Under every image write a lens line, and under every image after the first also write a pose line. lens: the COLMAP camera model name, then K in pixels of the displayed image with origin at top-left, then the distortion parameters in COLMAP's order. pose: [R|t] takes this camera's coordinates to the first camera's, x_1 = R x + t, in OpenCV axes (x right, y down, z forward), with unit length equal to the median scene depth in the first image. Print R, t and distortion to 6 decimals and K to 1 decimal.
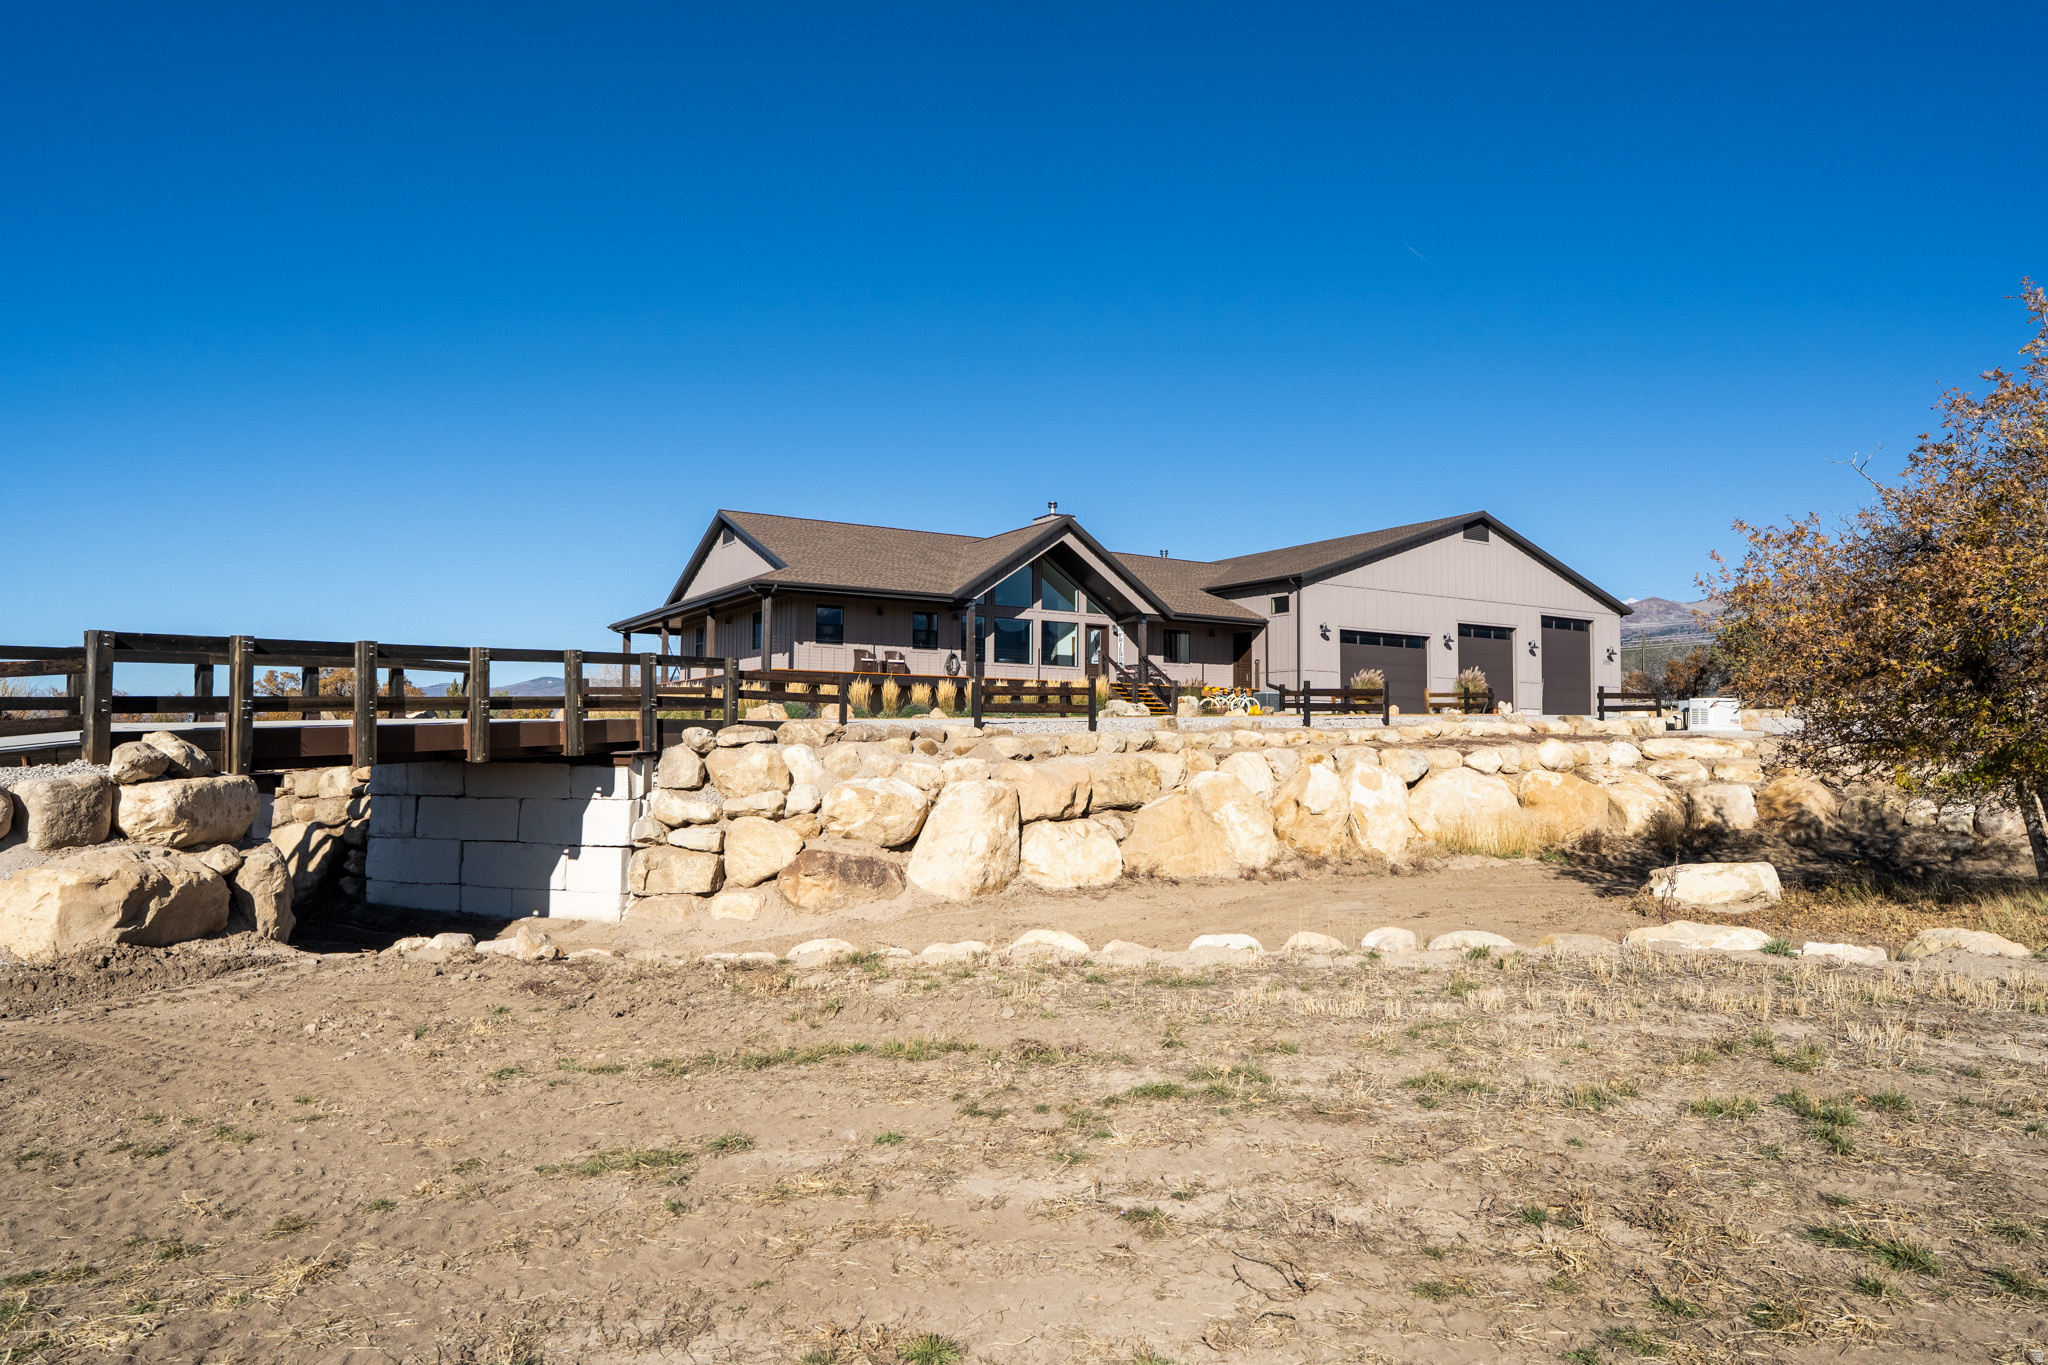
lens RADIAL K [[1283.8, 0, 1024.0], [0, 1283.8, 682.5], [0, 0, 1]] dist [-0.018975, 0.001131]
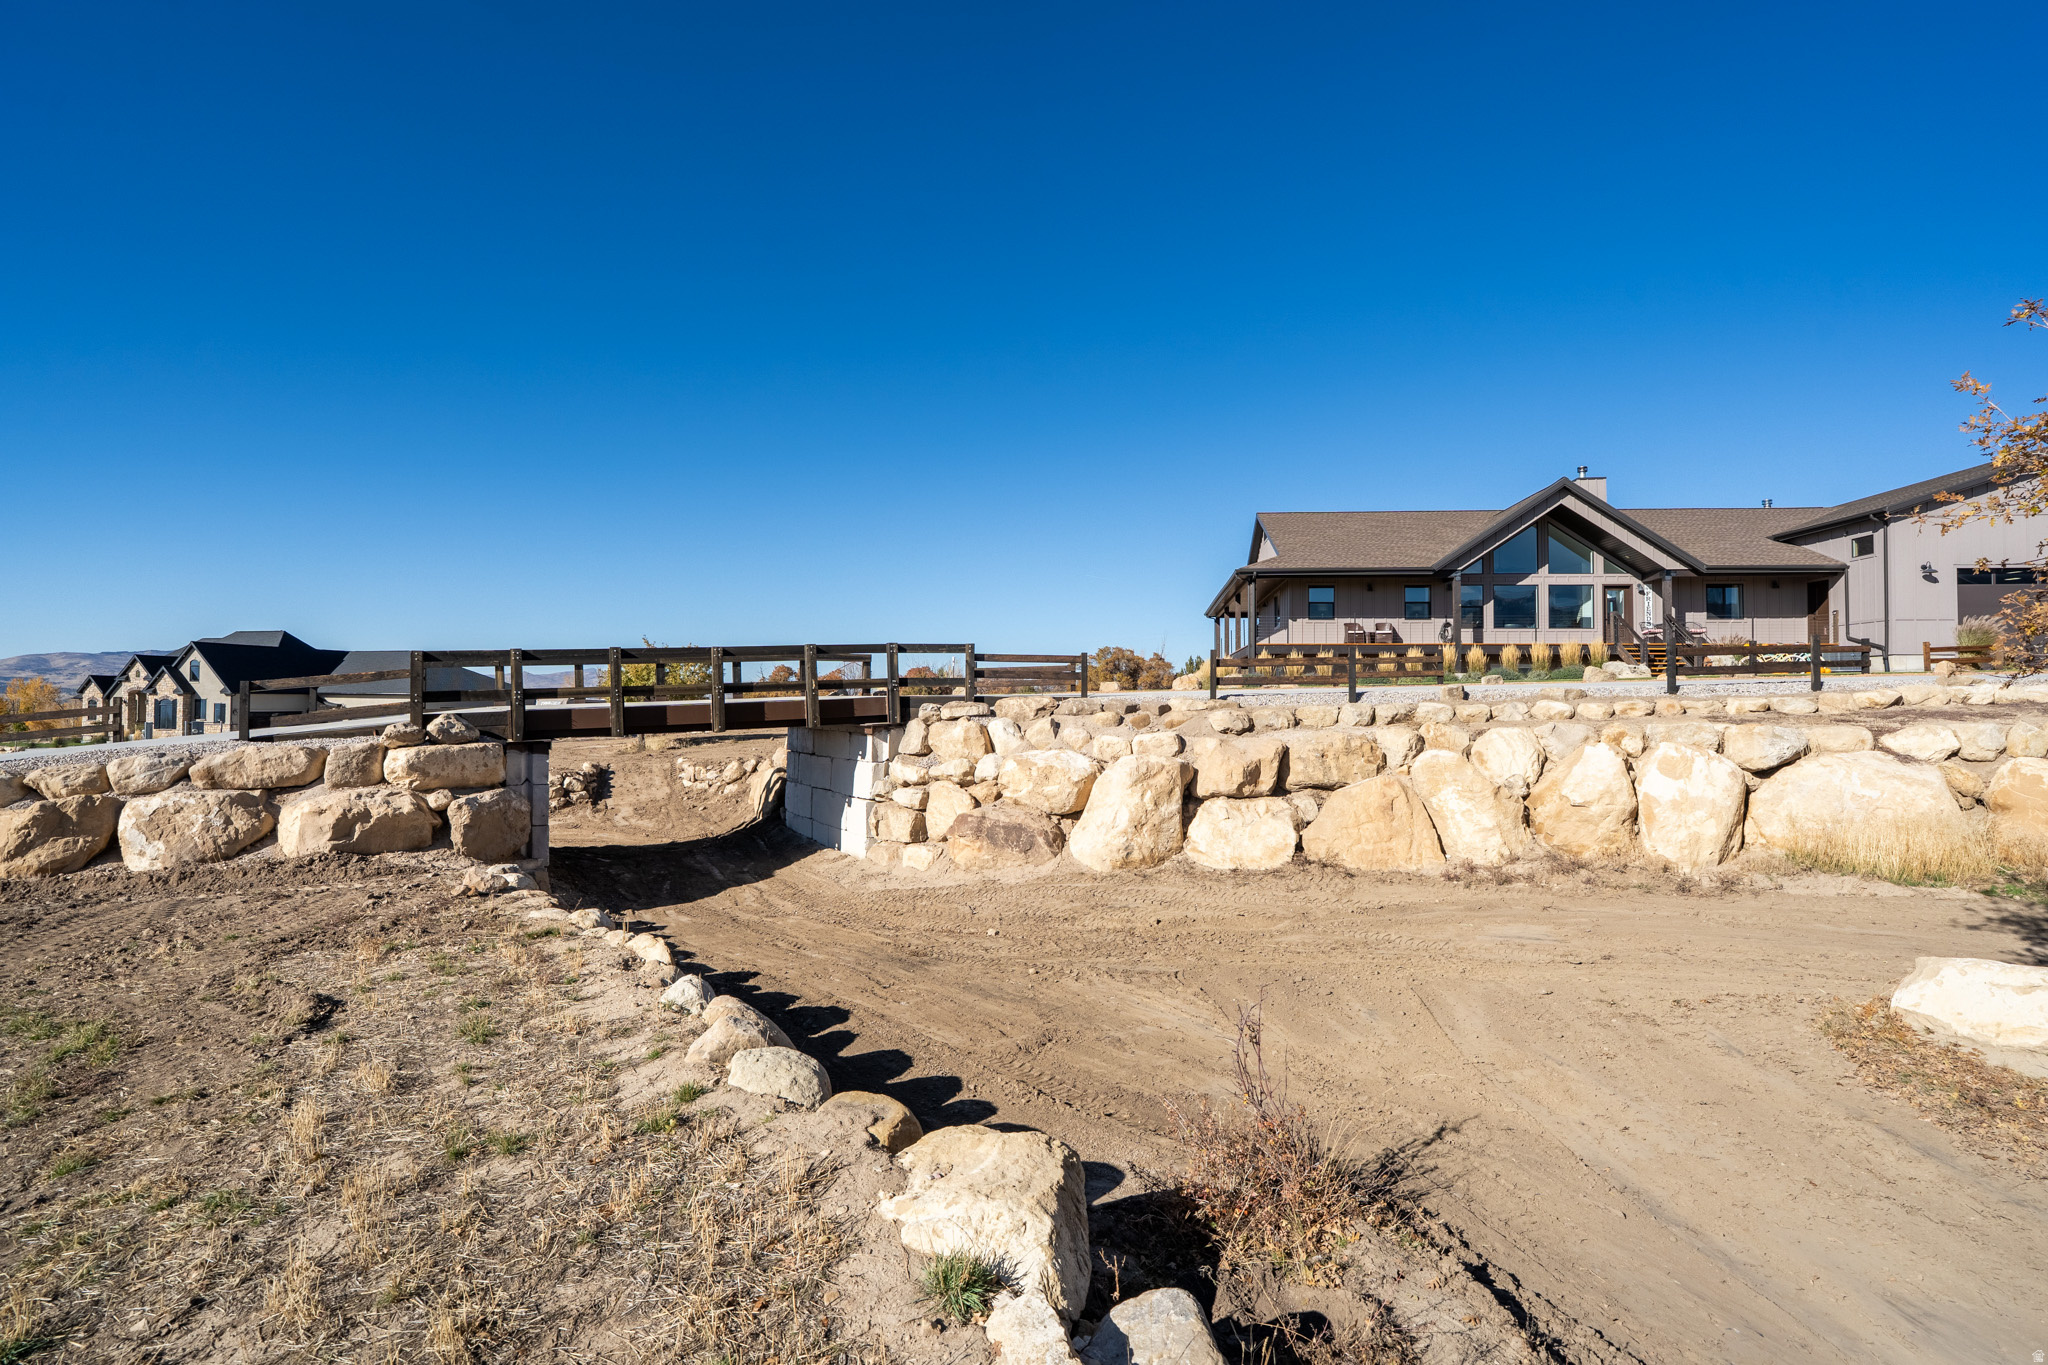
lens RADIAL K [[956.9, 0, 1024.0], [0, 956.9, 682.5], [0, 0, 1]] dist [-0.069091, 0.025995]
pose [[0.769475, -0.014394, -0.638515, 0.299262], [0.034241, 0.999238, 0.018737, 0.001471], [0.637759, -0.036281, 0.769381, 0.288995]]
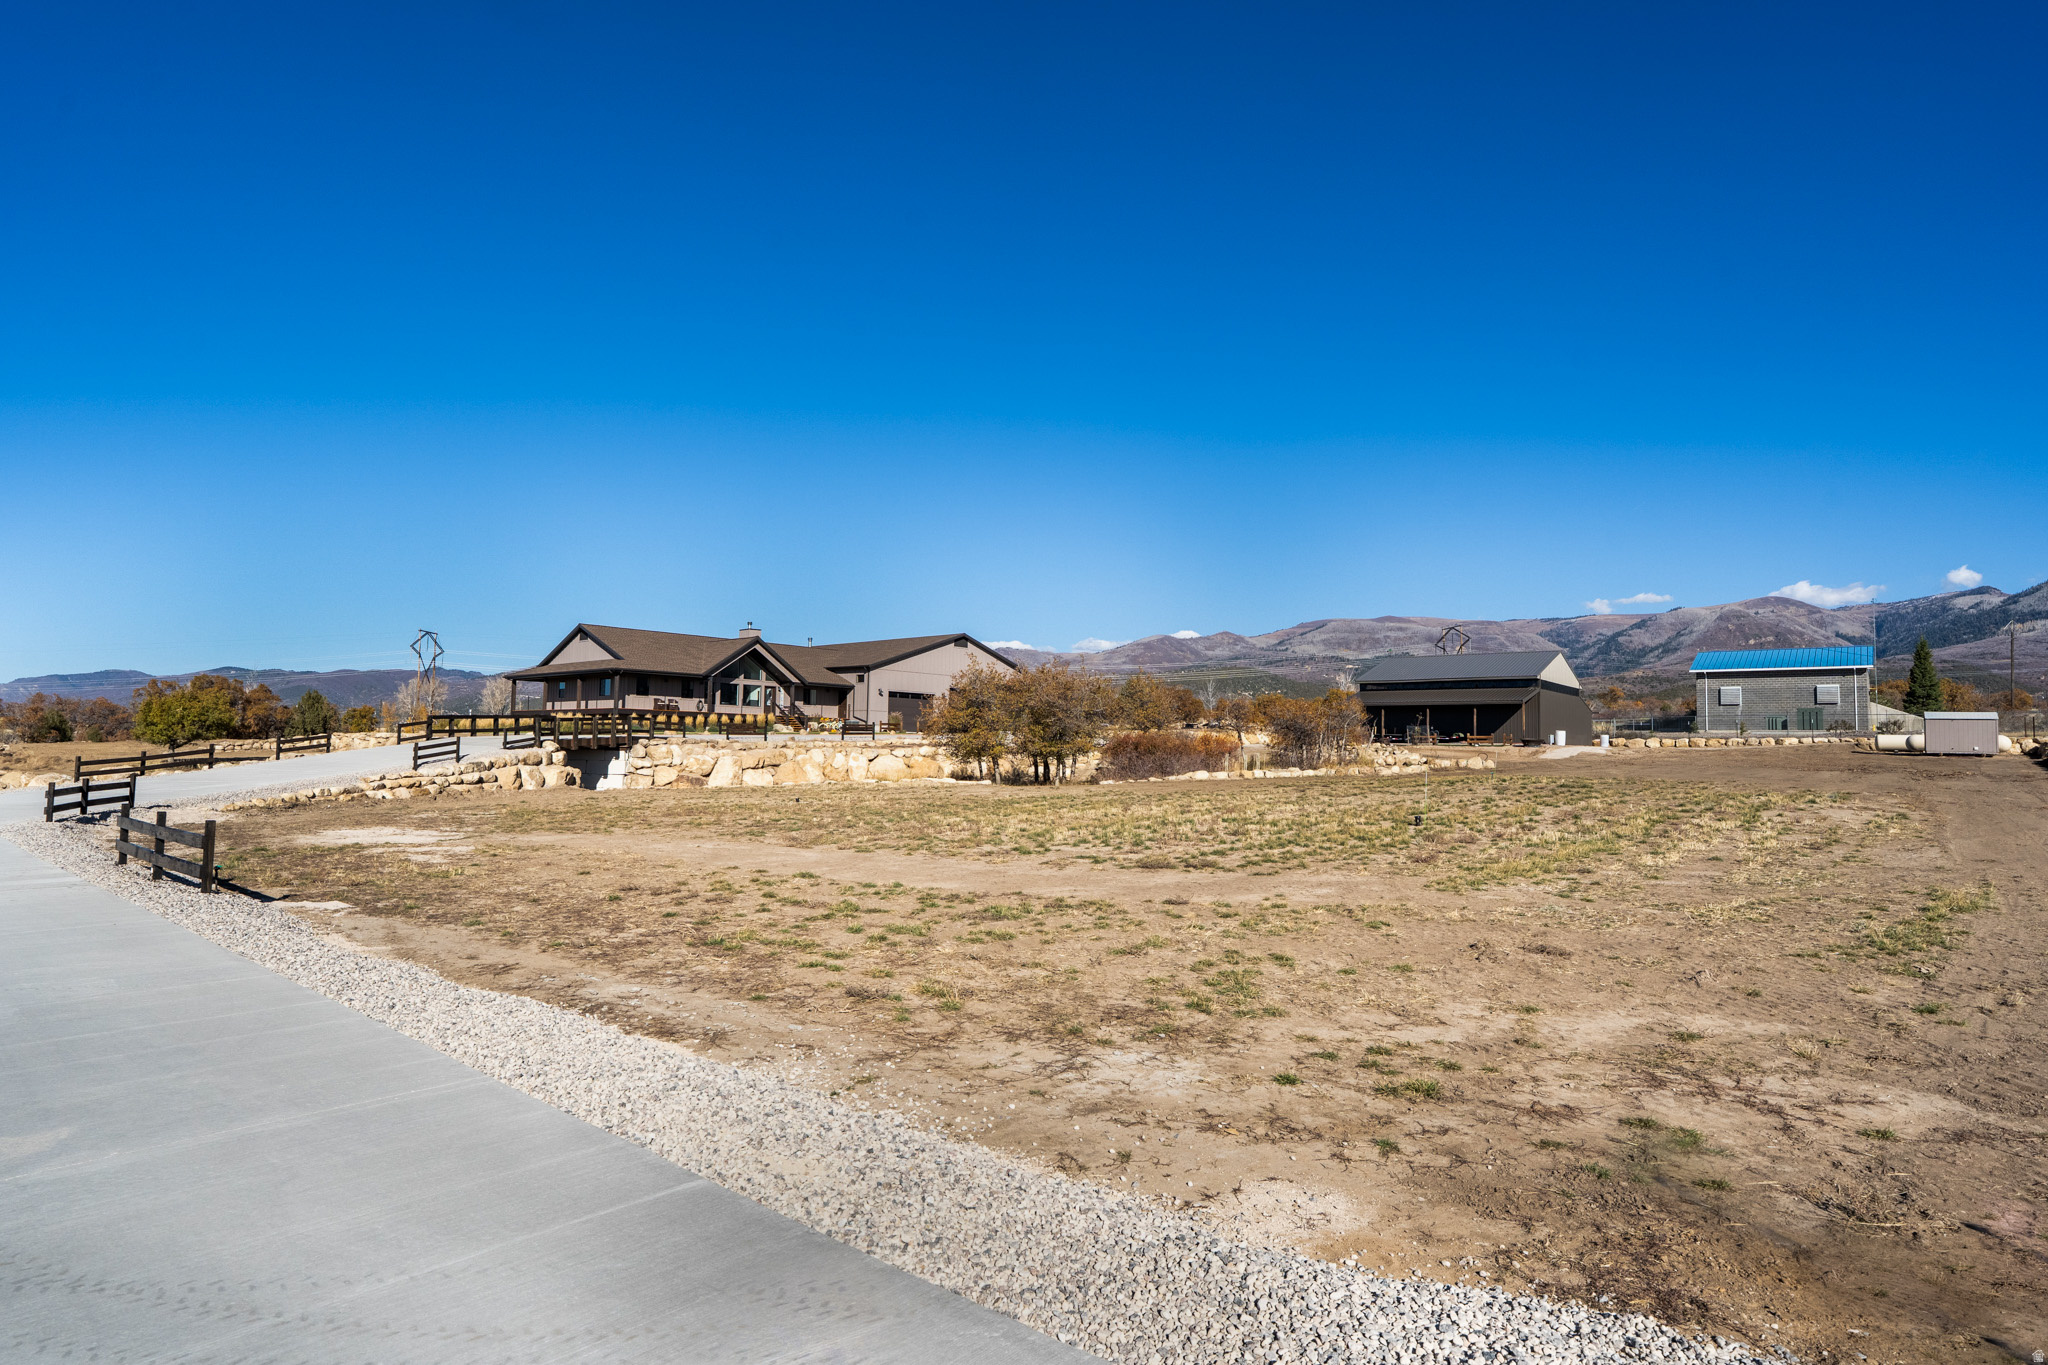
lens RADIAL K [[1156.9, 0, 1024.0], [0, 1156.9, 682.5], [0, 0, 1]] dist [-0.001572, -0.000072]
pose [[0.963830, 0.028941, 0.264943, -0.080409], [-0.028282, 0.999580, -0.006301, -0.094174], [-0.265015, -0.001420, 0.964243, -1.679420]]
